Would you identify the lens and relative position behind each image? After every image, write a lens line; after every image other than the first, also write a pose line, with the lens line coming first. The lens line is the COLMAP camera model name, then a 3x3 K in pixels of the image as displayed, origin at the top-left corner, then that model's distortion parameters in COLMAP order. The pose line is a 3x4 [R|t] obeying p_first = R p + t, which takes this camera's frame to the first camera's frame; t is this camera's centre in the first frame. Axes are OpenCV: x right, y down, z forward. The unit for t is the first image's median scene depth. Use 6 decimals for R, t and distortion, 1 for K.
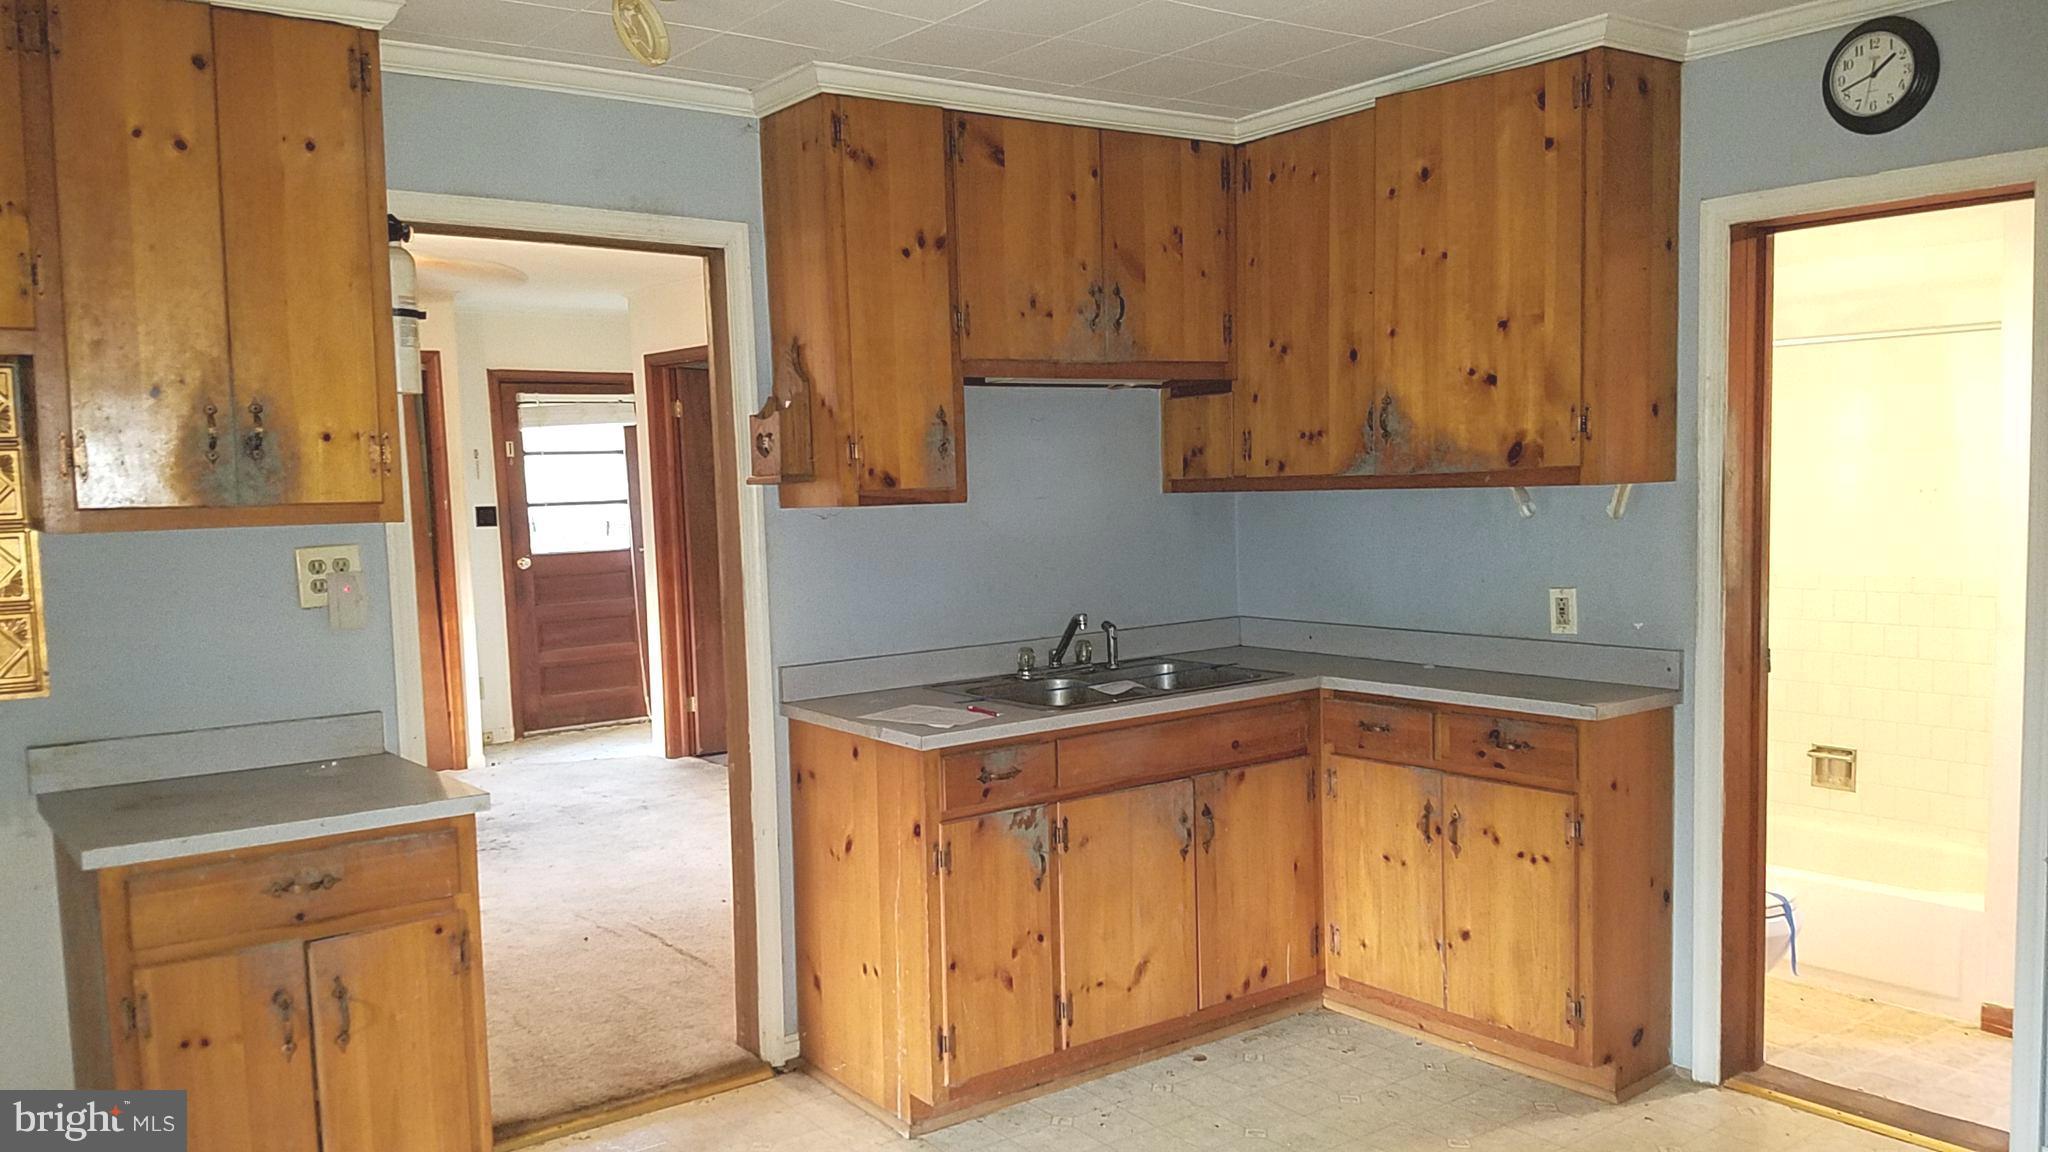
lens RADIAL K [[1436.2, 0, 1024.0], [0, 1436.2, 576.0], [0, 0, 1]] dist [0.003632, 0.000529]
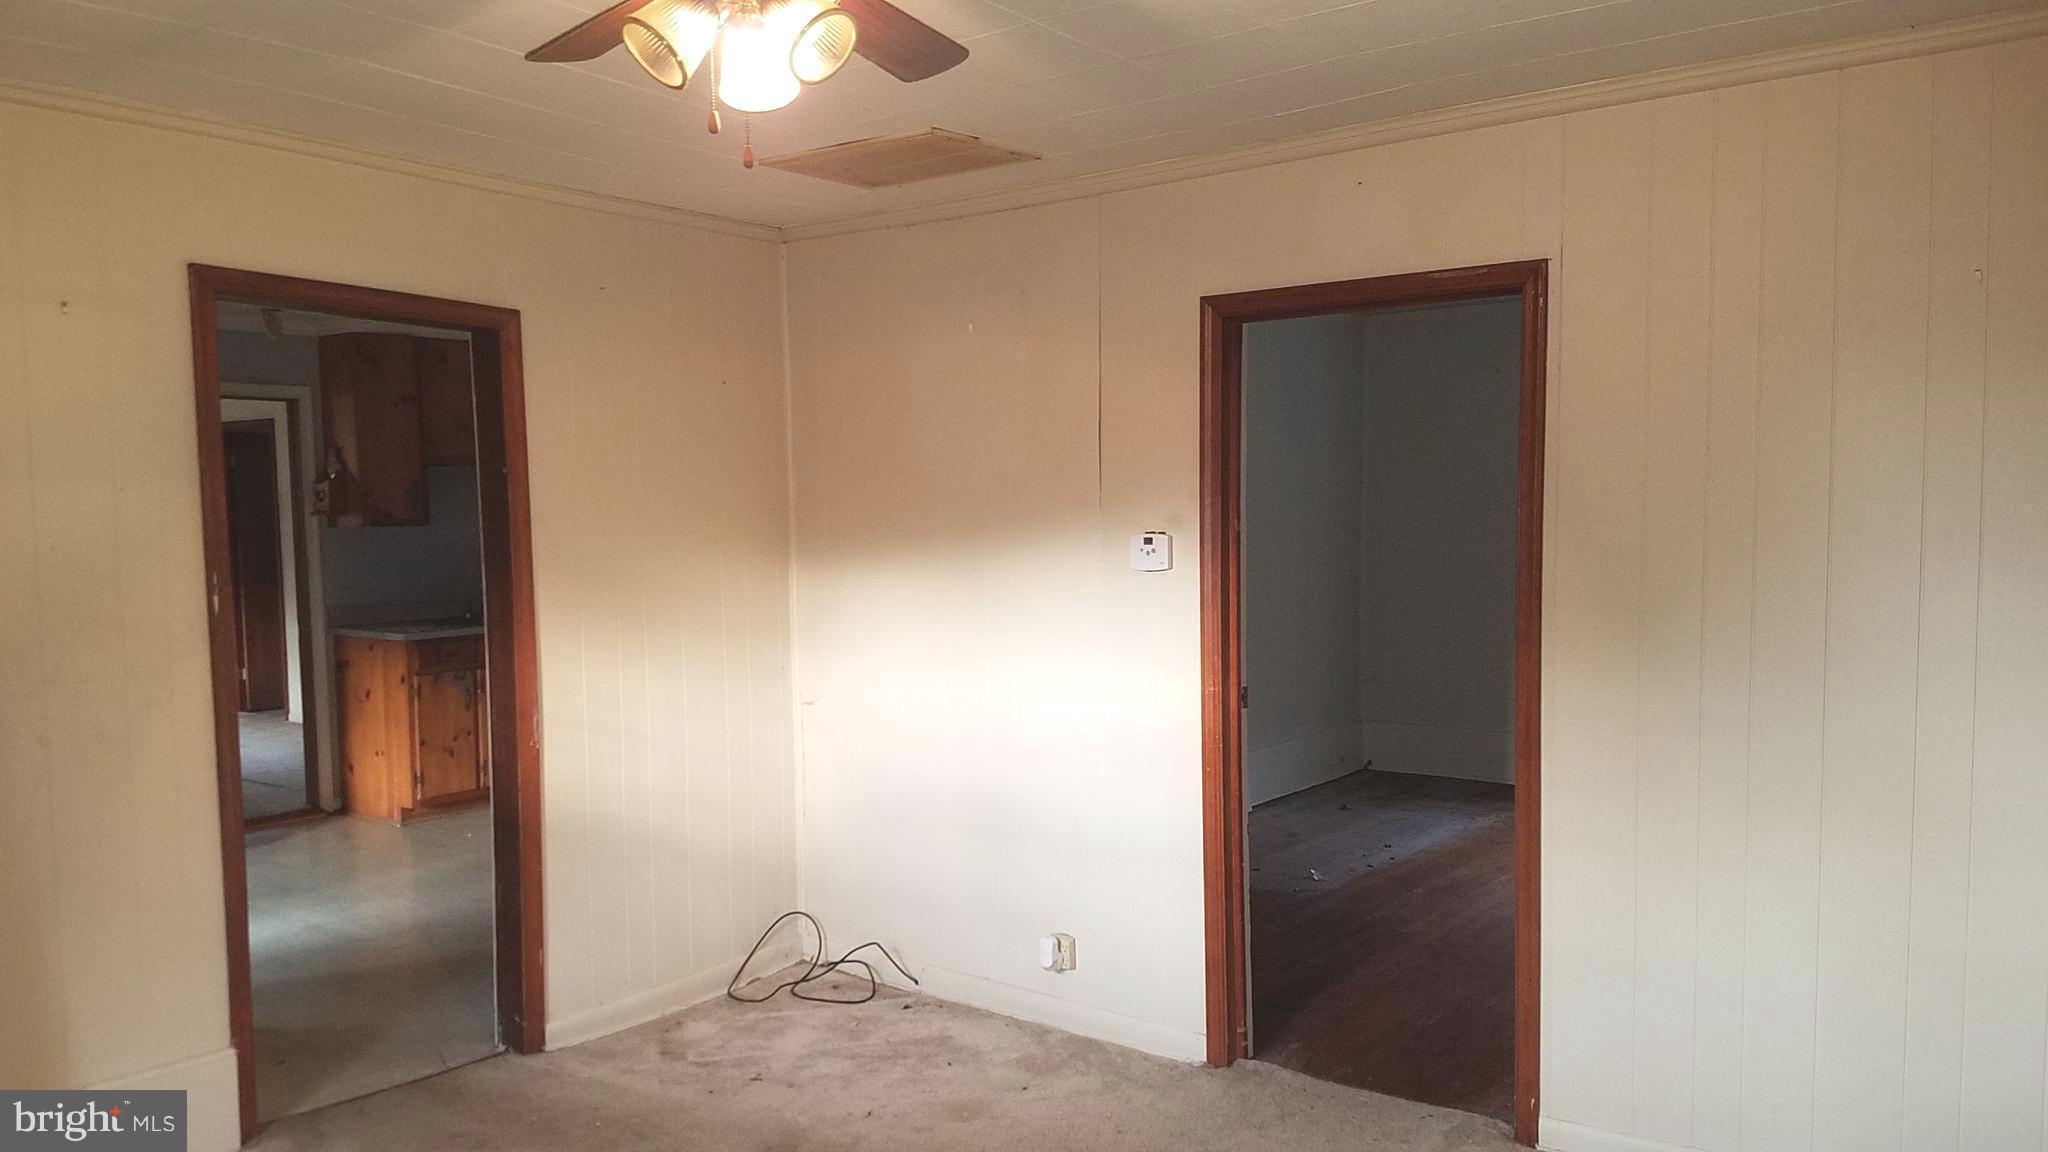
lens RADIAL K [[1436.2, 0, 1024.0], [0, 1436.2, 576.0], [0, 0, 1]] dist [0.003632, 0.000529]
pose [[0.953209, -0.010337, 0.302136, 0.153308], [0.016115, 0.999732, -0.016639, 0.071682], [-0.301883, 0.020729, 0.953120, -1.249315]]
